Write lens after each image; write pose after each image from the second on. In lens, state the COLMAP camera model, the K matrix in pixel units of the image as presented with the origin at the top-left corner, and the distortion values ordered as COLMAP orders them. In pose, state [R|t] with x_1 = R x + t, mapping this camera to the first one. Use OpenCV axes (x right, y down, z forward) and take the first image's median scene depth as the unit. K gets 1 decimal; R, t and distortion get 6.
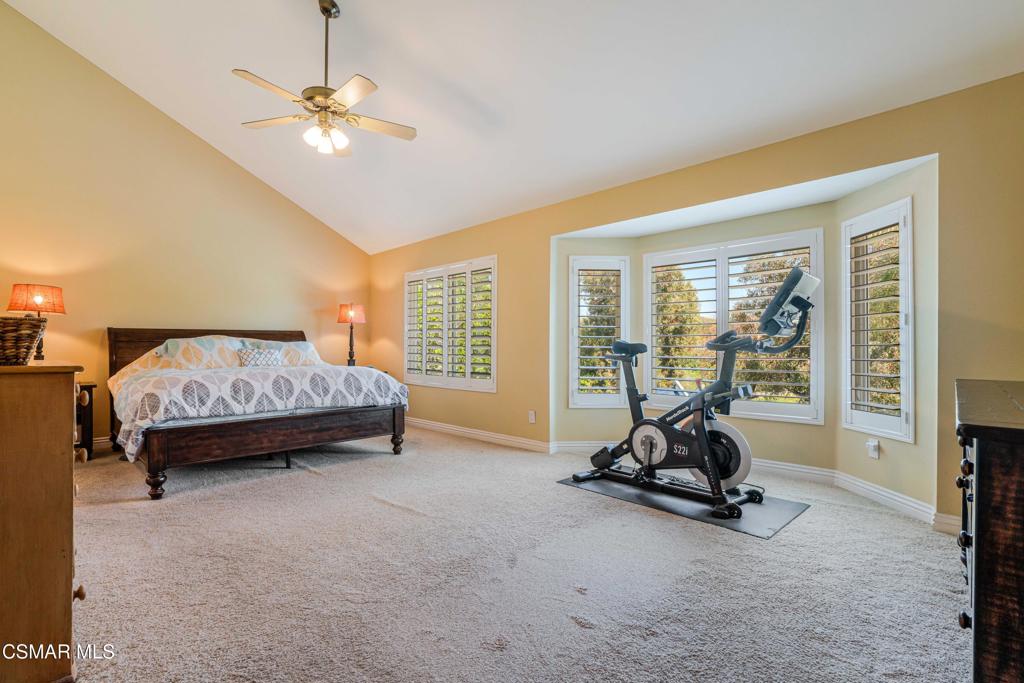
lens RADIAL K [[473.8, 0, 513.2], [0, 473.8, 342.1], [0, 0, 1]] dist [-0.035499, 0.007488]
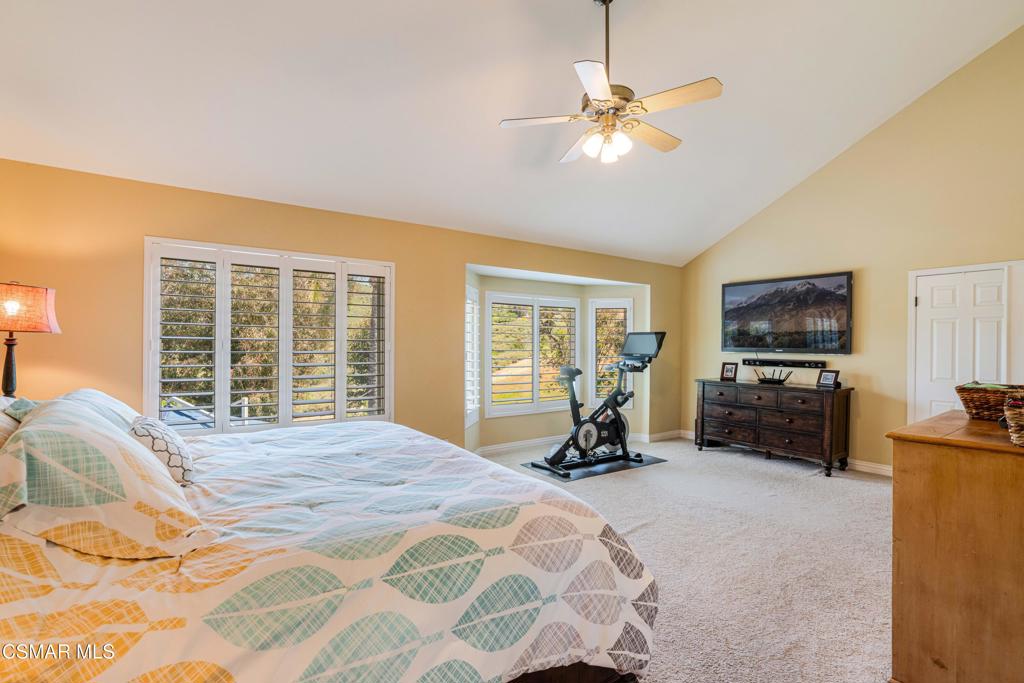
lens RADIAL K [[473.8, 0, 513.1], [0, 473.8, 345.5], [0, 0, 1]] dist [-0.035499, 0.007488]
pose [[0.157579, -0.001154, 0.987506, -1.221034], [-0.016647, 0.999854, 0.003825, -0.071091], [-0.987366, -0.017042, 0.157537, 0.991634]]
